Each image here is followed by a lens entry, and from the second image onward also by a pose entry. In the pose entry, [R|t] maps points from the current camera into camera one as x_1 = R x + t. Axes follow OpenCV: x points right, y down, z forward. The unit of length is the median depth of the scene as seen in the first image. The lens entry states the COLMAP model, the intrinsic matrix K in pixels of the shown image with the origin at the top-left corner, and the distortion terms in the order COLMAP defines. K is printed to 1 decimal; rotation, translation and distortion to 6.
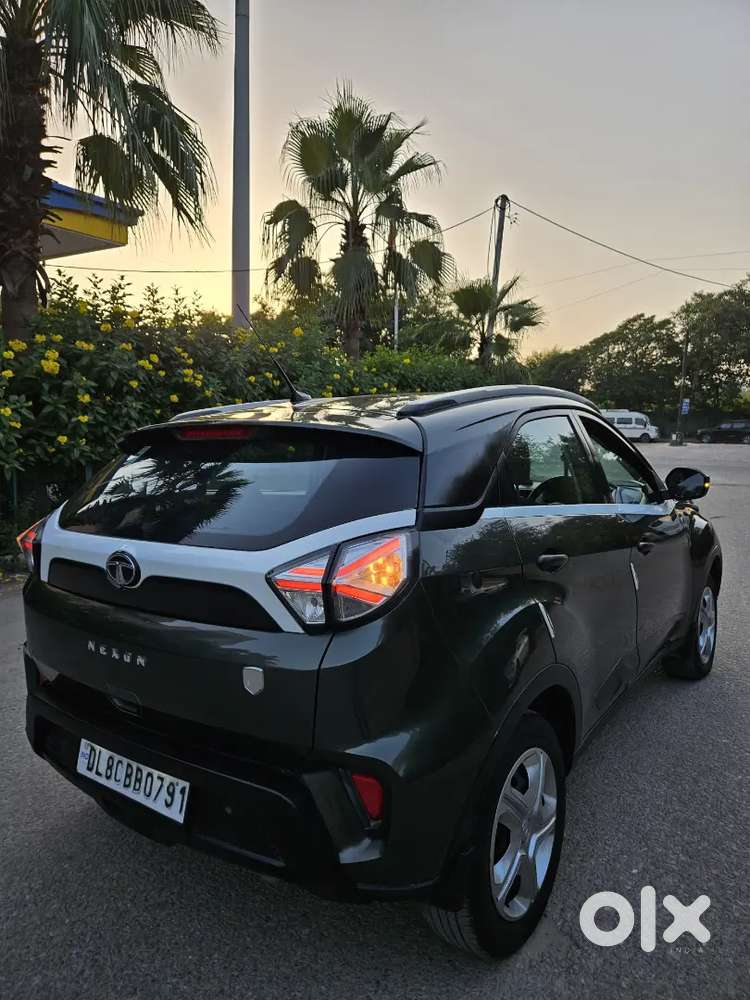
lens RADIAL K [[672.5, 0, 374.3], [0, 672.5, 500.0], [0, 0, 1]] dist [0.051001, -0.032794]
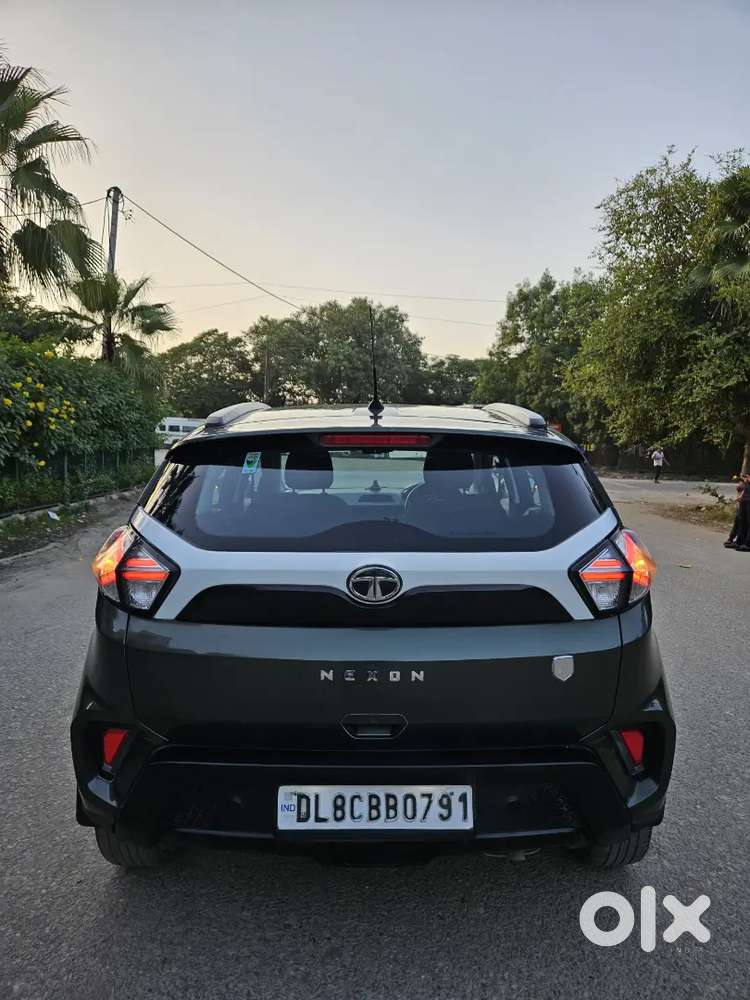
lens RADIAL K [[672.5, 0, 382.2], [0, 672.5, 504.6], [0, 0, 1]] dist [0.051001, -0.032794]
pose [[0.803885, -0.034228, 0.593799, -0.102997], [0.037216, 0.999281, 0.007217, -0.001559], [-0.593619, 0.016298, 0.804581, 0.028141]]
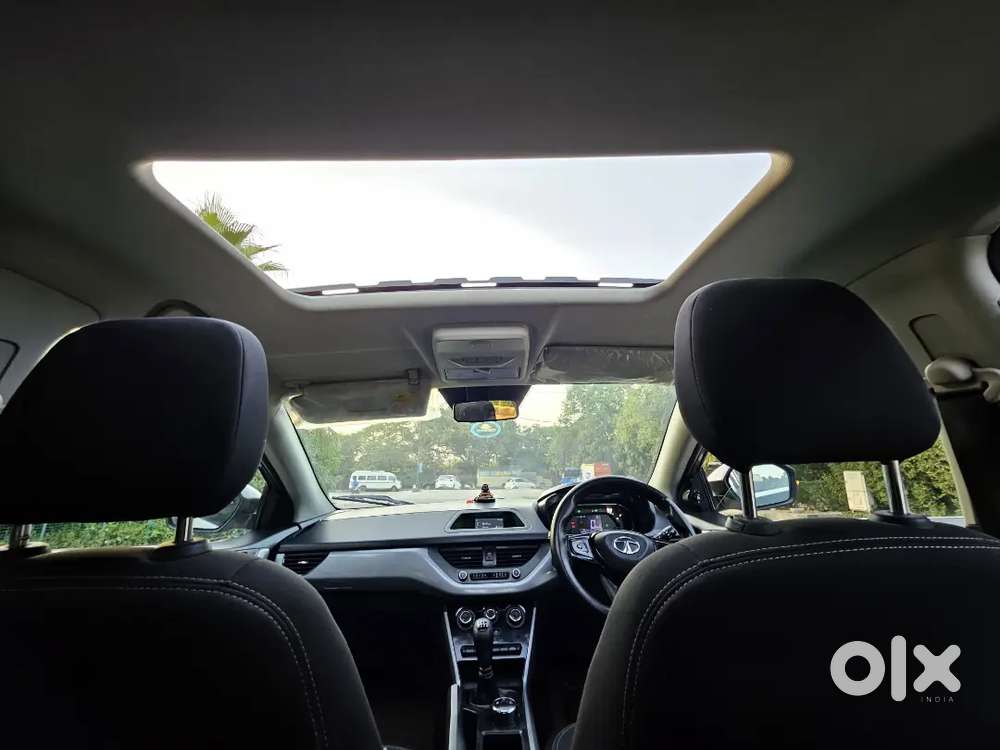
lens RADIAL K [[392.9, 0, 504.3], [0, 392.9, 359.4], [0, 0, 1]] dist [0.010070, -0.000096]
pose [[0.790565, 0.171564, 0.587855, 0.001280], [0.079875, 0.922863, -0.376754, -0.001715], [-0.607147, 0.344803, 0.715879, 0.170120]]
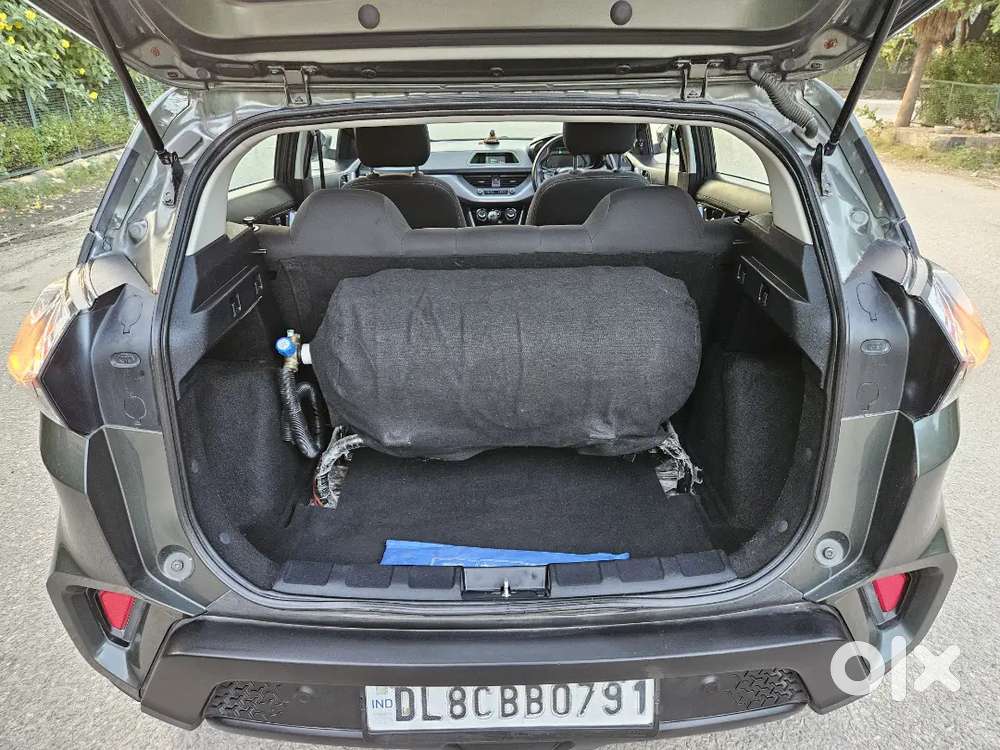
lens RADIAL K [[672.5, 0, 505.2], [0, 672.5, 377.0], [0, 0, 1]] dist [0.051001, -0.032794]
pose [[0.796226, -0.251737, 0.550139, -0.073677], [0.054301, 0.935387, 0.349431, -0.011131], [-0.602557, -0.248353, 0.758449, 0.069481]]
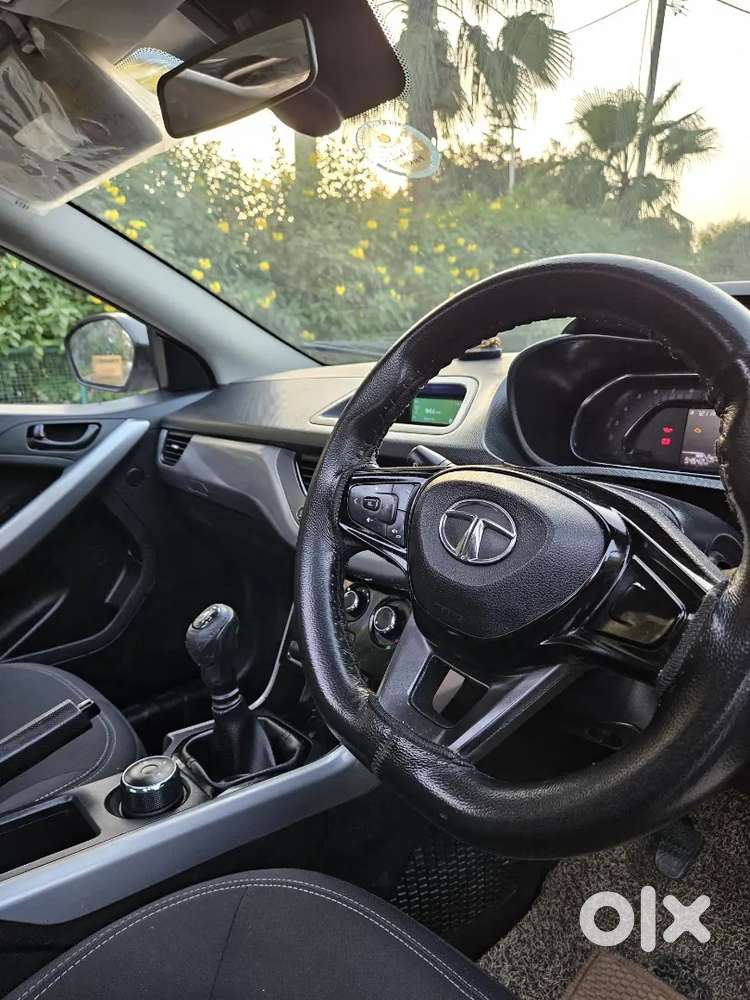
lens RADIAL K [[672.5, 0, 373.5], [0, 672.5, 493.9], [0, 0, 1]] dist [0.051001, -0.032794]
pose [[0.976868, 0.019283, -0.212974, 0.060004], [0.008855, 0.991424, 0.130383, -0.001790], [0.213662, -0.129253, 0.968319, 0.186852]]
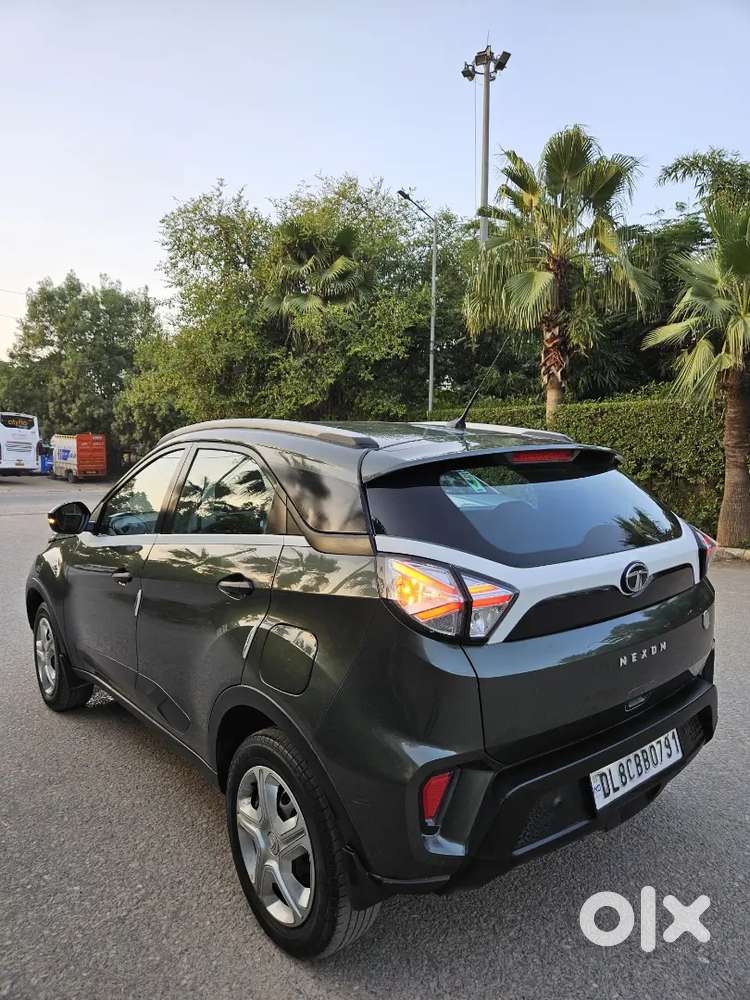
lens RADIAL K [[672.5, 0, 381.3], [0, 672.5, 498.7], [0, 0, 1]] dist [0.051001, -0.032794]
pose [[0.237796, -0.058000, 0.969582, -0.175067], [0.103252, 0.994069, 0.034142, -0.012231], [-0.965812, 0.091993, 0.242374, 0.127164]]
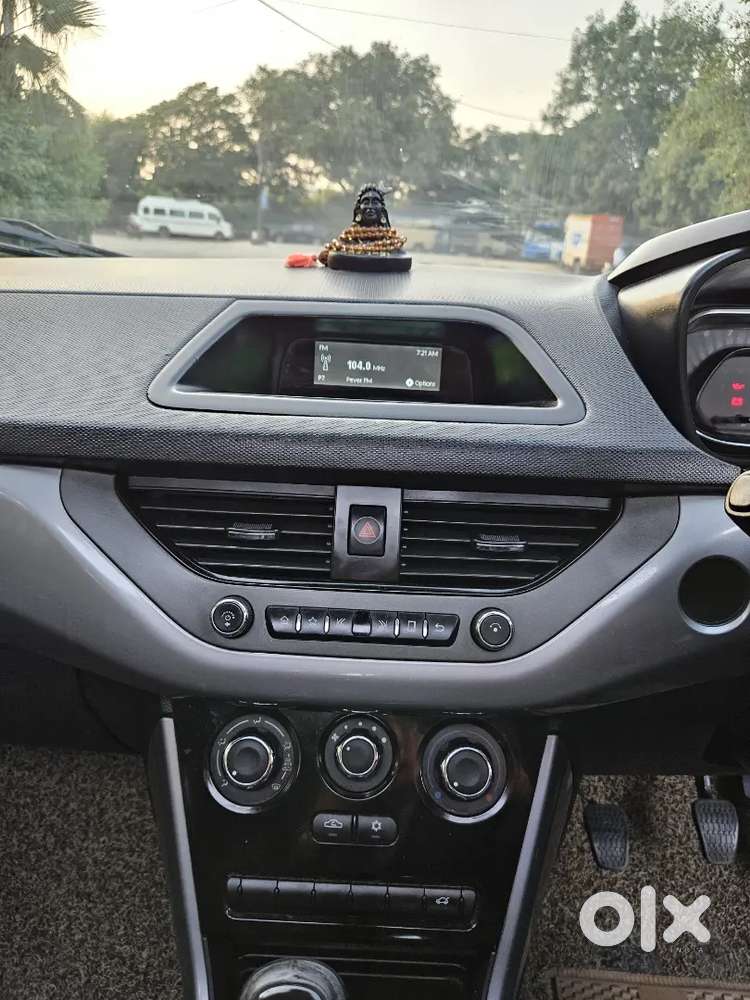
lens RADIAL K [[690.3, 0, 374.3], [0, 690.3, 504.1], [0, 0, 1]] dist [0.002049, 0.002751]
pose [[0.824130, -0.161071, 0.543015, 0.034413], [0.005813, 0.961067, 0.276254, -0.003983], [-0.566370, -0.224513, 0.792981, 0.215904]]
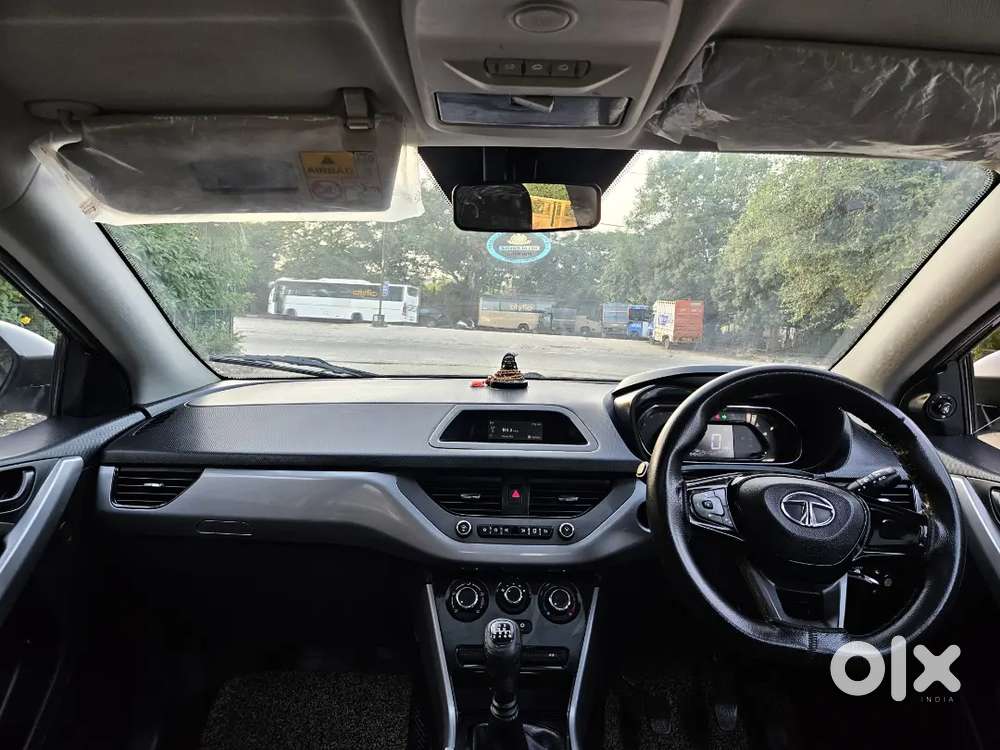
lens RADIAL K [[672.5, 0, 504.5], [0, 672.5, 367.5], [0, 0, 1]] dist [0.051001, -0.032794]
pose [[0.805796, -0.002392, 0.592188, 0.009543], [0.013252, 0.999814, -0.013993, -0.007095], [-0.592044, 0.019123, 0.805678, 0.185411]]
